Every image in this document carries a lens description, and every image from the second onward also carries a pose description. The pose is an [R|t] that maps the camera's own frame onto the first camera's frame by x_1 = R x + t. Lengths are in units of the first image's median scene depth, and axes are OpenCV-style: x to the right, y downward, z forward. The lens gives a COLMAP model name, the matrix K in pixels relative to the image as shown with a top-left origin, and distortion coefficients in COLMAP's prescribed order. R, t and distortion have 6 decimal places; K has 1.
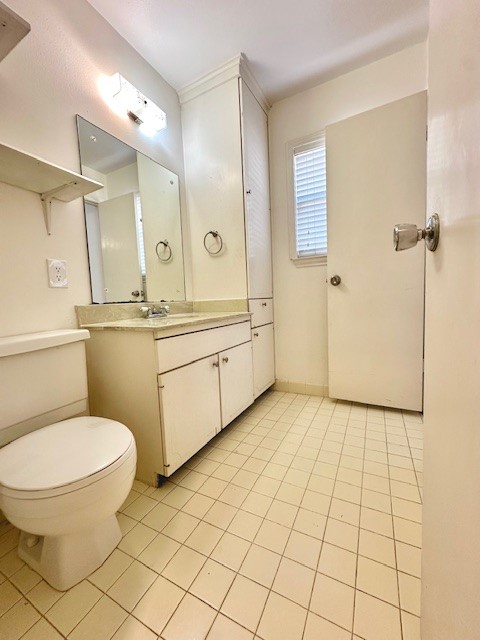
lens RADIAL K [[255.5, 0, 233.1], [0, 255.5, 322.4], [0, 0, 1]] dist [-0.001334, 0.000255]
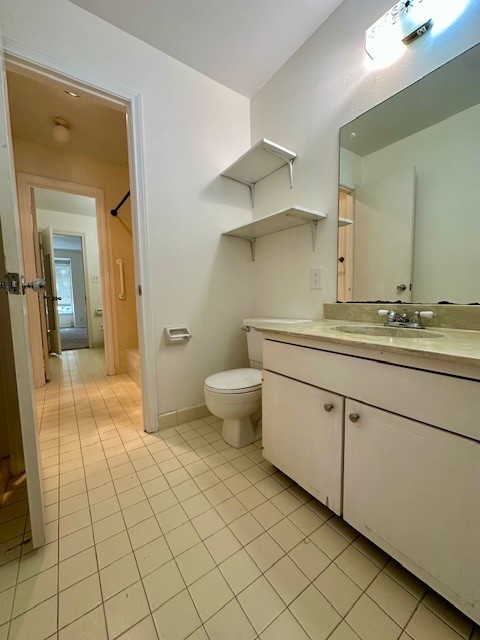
lens RADIAL K [[255.5, 0, 238.4], [0, 255.5, 319.1], [0, 0, 1]] dist [-0.001334, 0.000255]
pose [[-0.437903, 0.132430, -0.889215, 0.403412], [-0.034732, 0.985861, 0.163927, -0.109680], [0.898351, 0.102668, -0.427112, 0.717660]]
